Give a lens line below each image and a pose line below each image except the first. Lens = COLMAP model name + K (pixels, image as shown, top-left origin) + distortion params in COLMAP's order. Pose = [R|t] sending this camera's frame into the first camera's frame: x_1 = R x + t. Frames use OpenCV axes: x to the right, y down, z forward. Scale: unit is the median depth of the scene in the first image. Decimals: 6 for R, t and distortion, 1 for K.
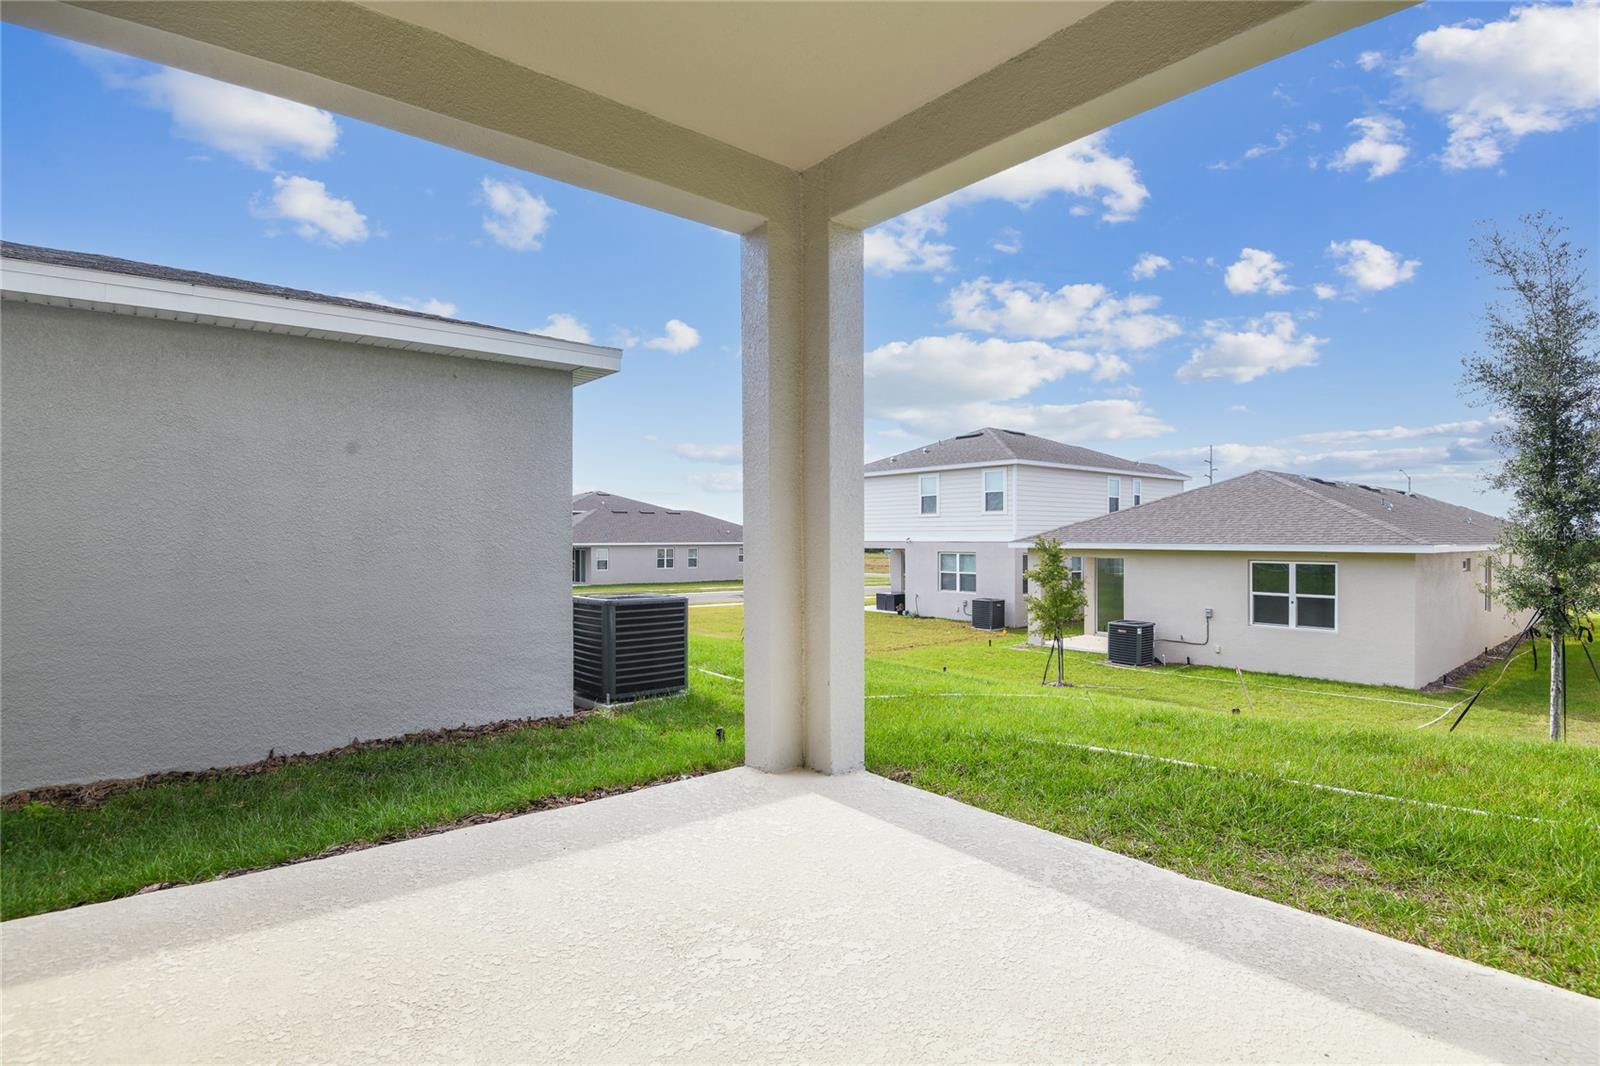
lens RADIAL K [[799.8, 0, 805.0], [0, 799.8, 543.1], [0, 0, 1]] dist [-0.001081, 0.000038]
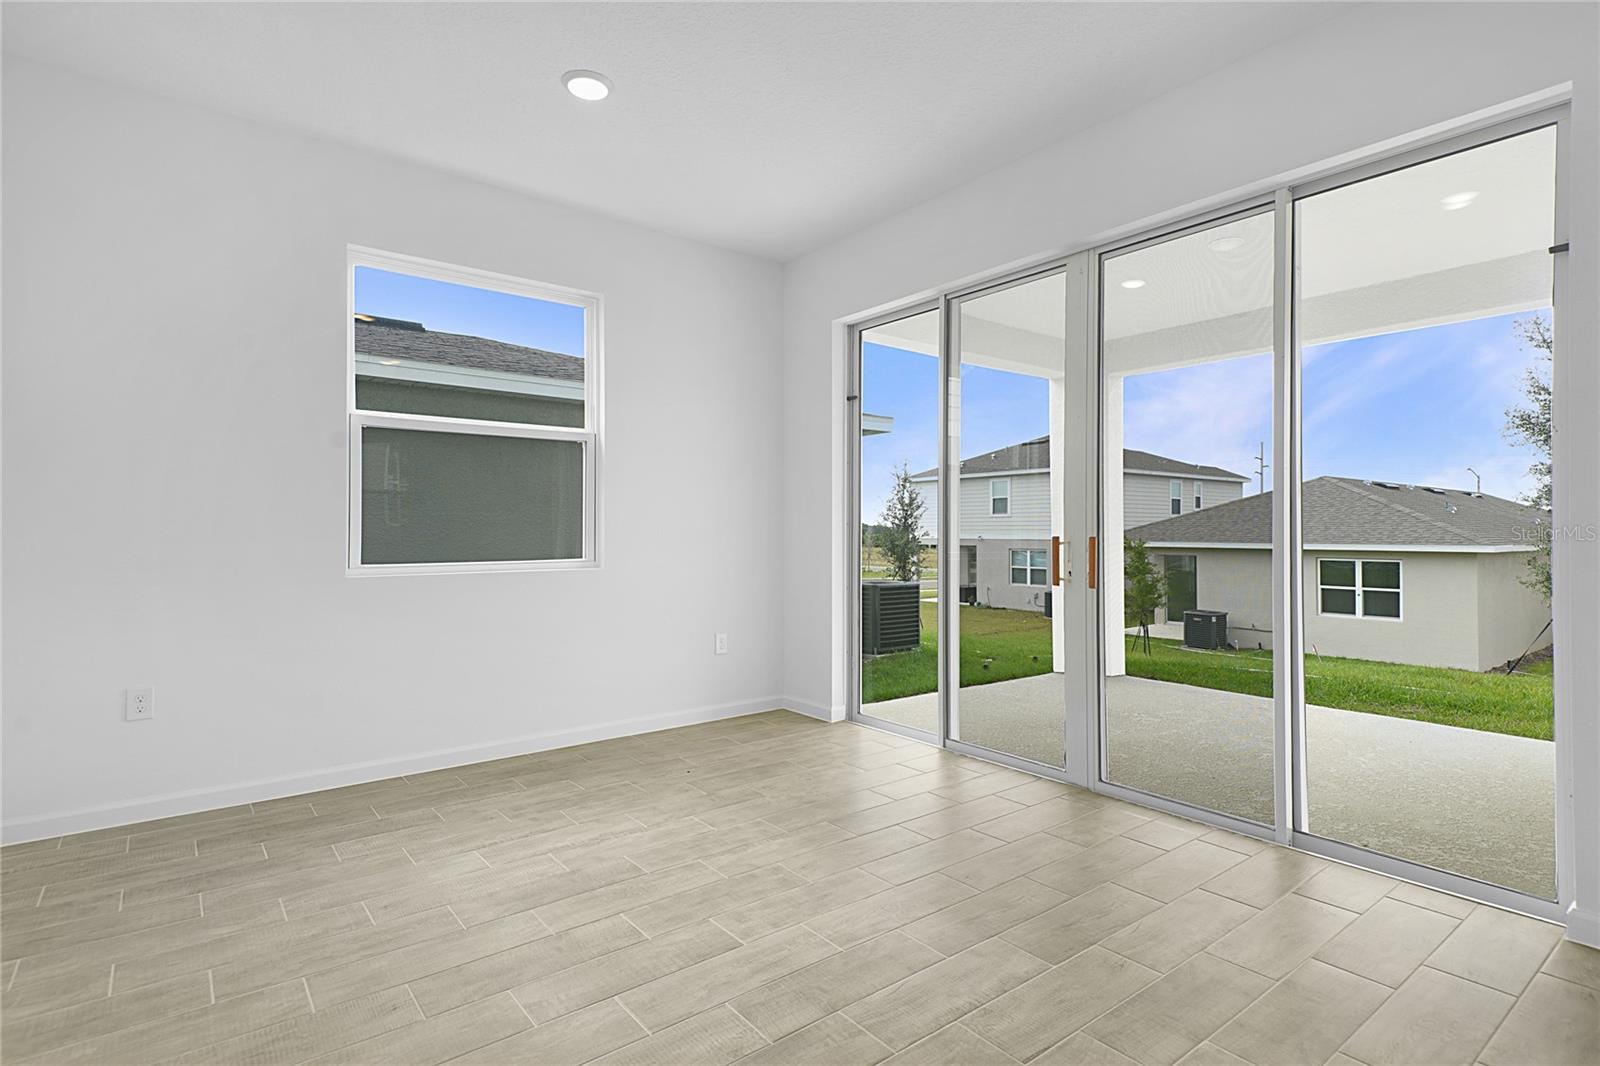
lens RADIAL K [[782.5, 0, 800.0], [0, 782.5, 533.0], [0, 0, 1]] dist [0.052658, -0.000374]
pose [[0.998655, 0.000482, -0.051841, -0.114340], [-0.000867, 0.999972, -0.007393, -0.004724], [0.051836, 0.007428, 0.998628, -0.166816]]
